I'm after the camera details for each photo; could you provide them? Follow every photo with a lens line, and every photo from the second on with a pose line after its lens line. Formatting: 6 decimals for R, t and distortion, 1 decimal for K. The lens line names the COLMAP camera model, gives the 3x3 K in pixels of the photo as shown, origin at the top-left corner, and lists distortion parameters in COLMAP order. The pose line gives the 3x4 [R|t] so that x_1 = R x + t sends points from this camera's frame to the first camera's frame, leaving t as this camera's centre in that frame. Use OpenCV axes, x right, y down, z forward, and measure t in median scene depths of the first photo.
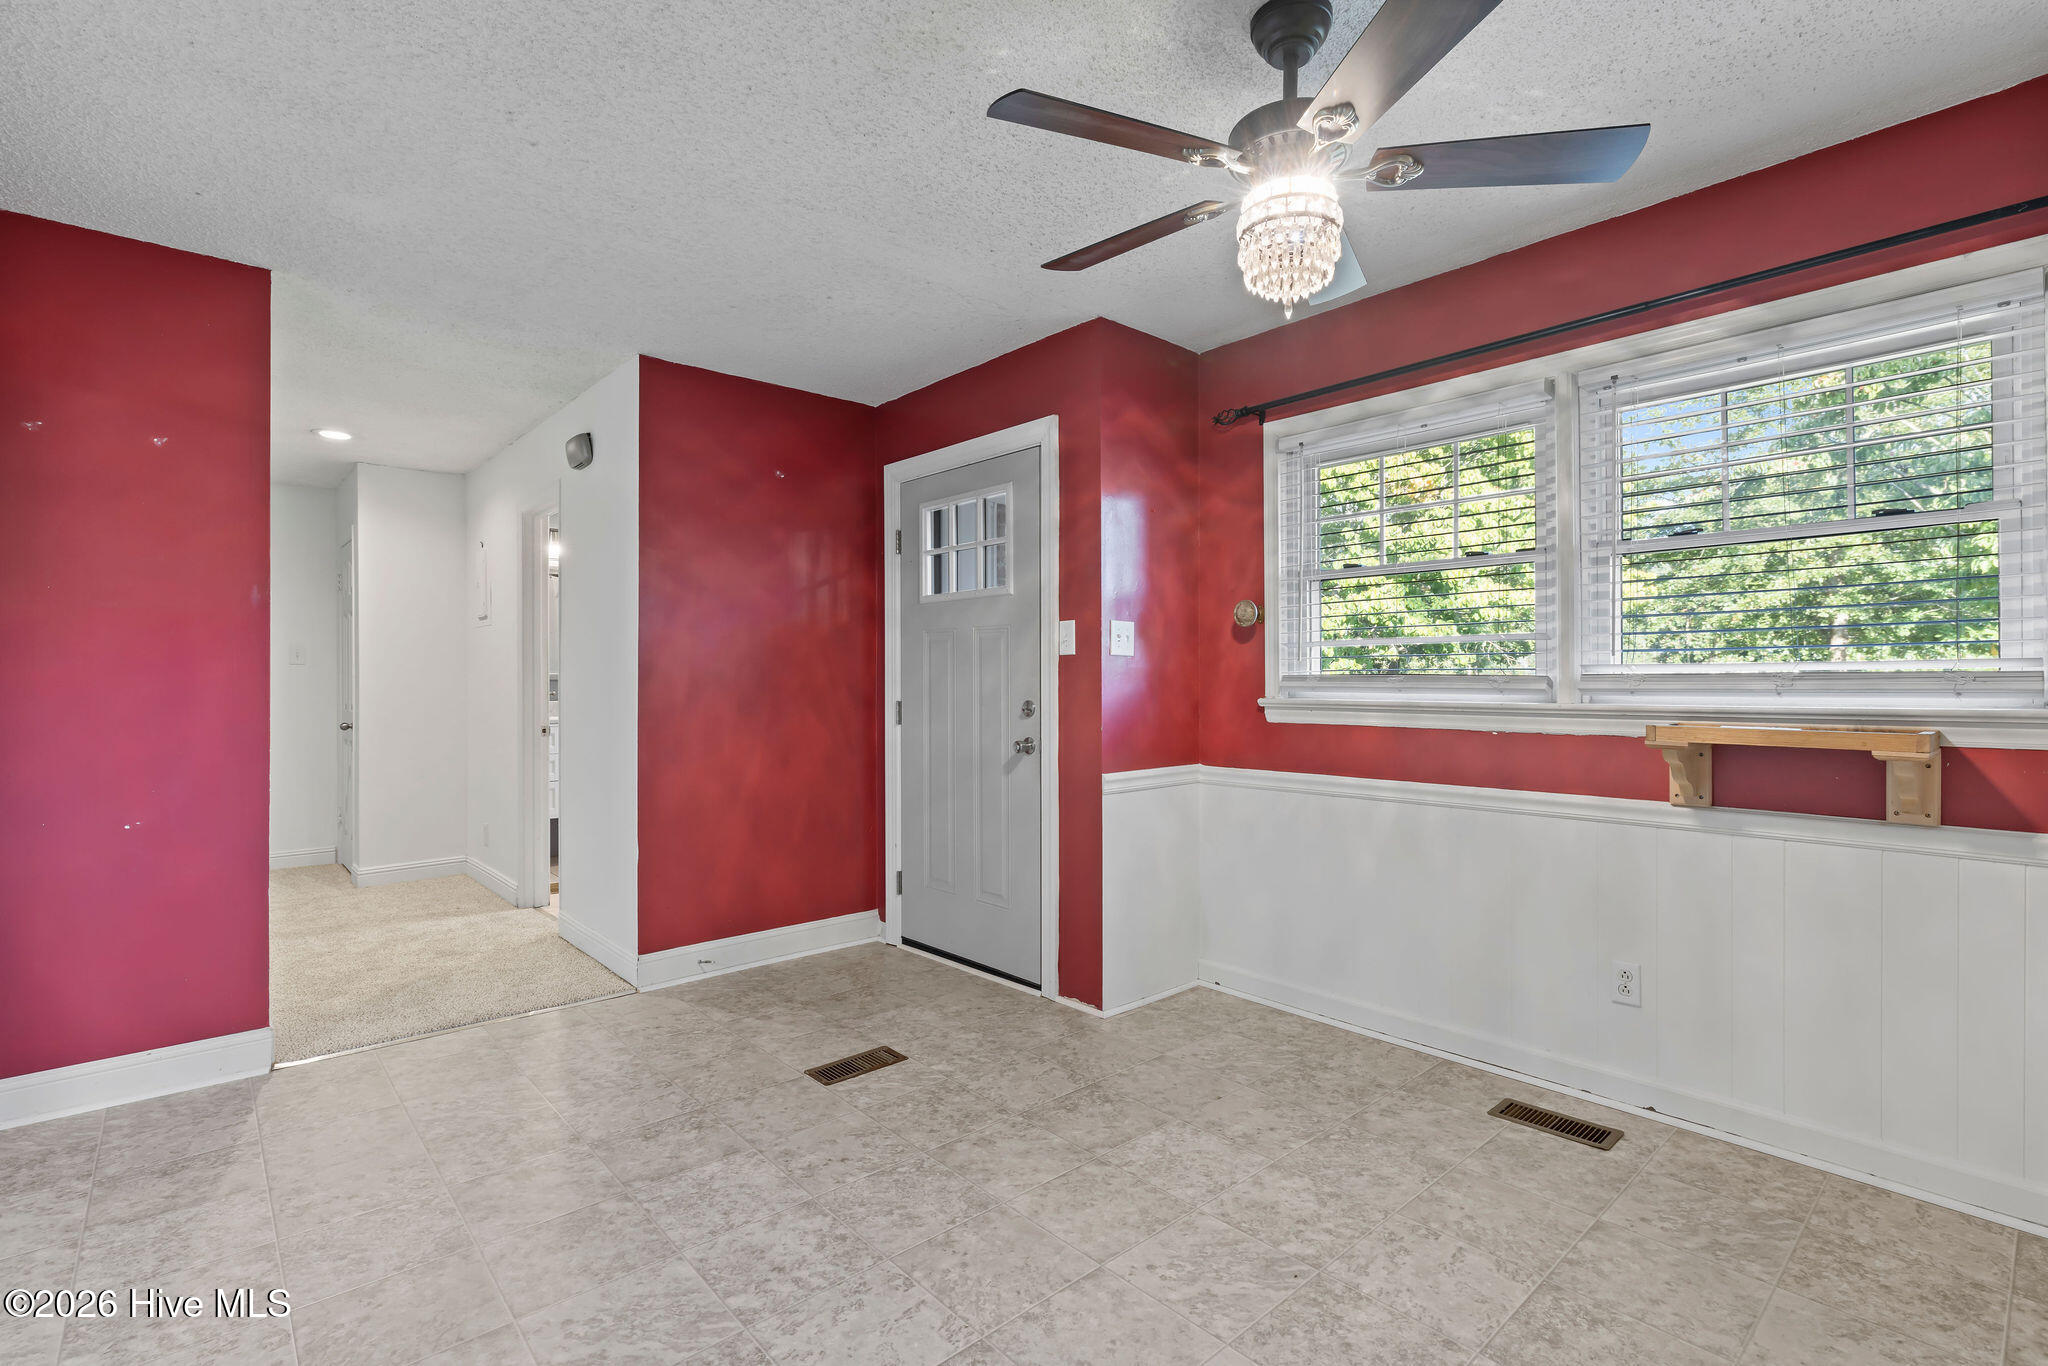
lens RADIAL K [[938.1, 0, 1021.2], [0, 938.1, 681.4], [0, 0, 1]] dist [-0.002352, 0.000531]
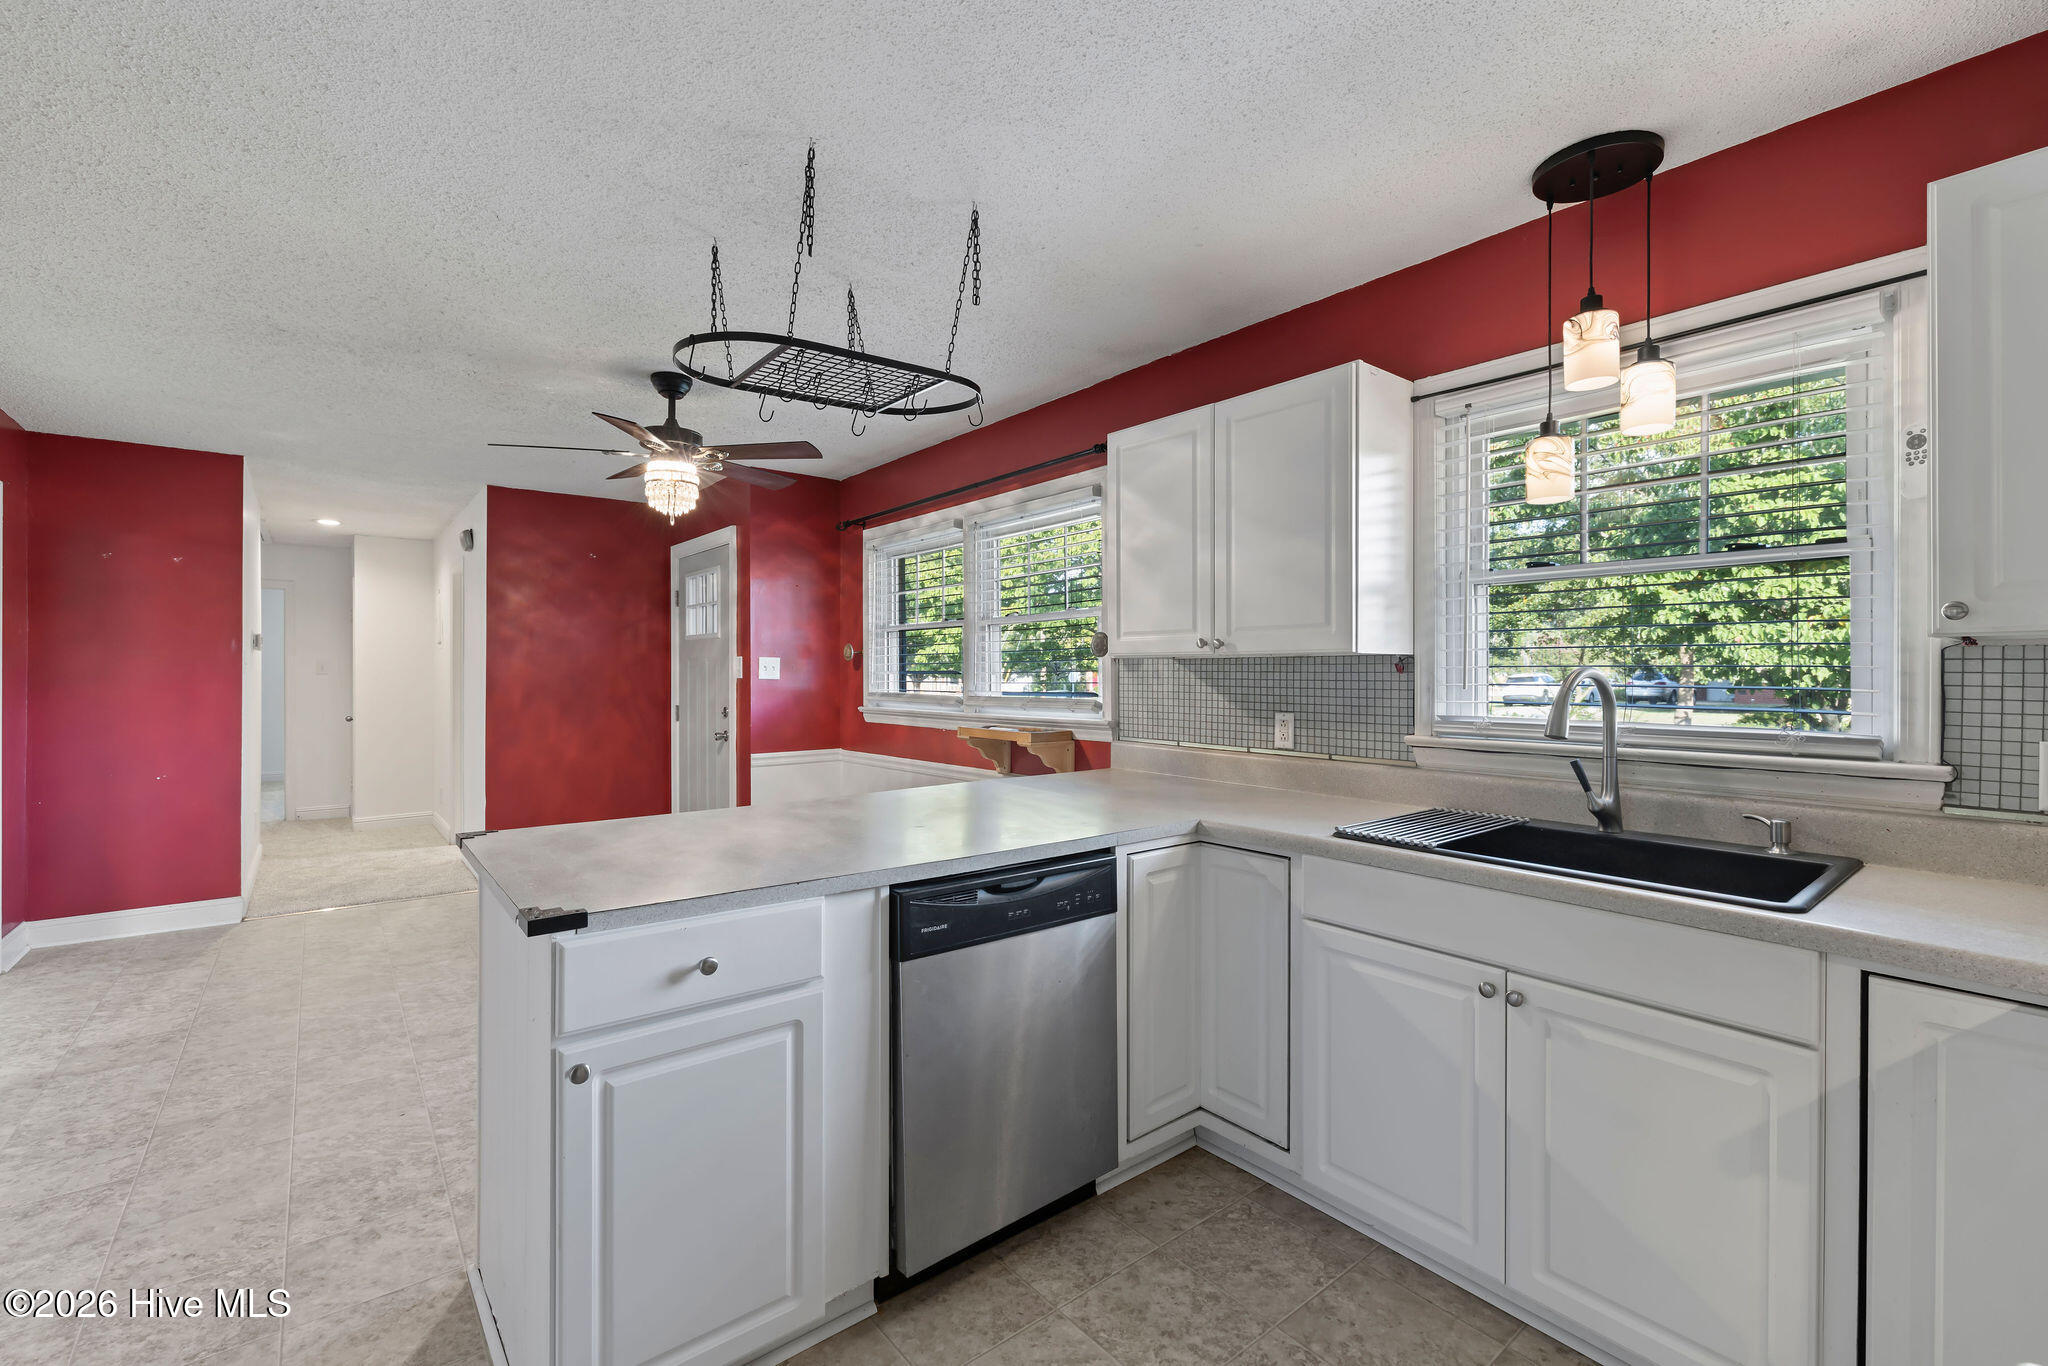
lens RADIAL K [[881.4, 0, 1024.0], [0, 881.4, 673.4], [0, 0, 1]] dist [-0.011442, 0.002576]
pose [[0.998762, 0.004225, -0.049557, 0.601107], [-0.004423, 0.999983, -0.003879, -0.032462], [0.049539, 0.004093, 0.998764, -0.450002]]
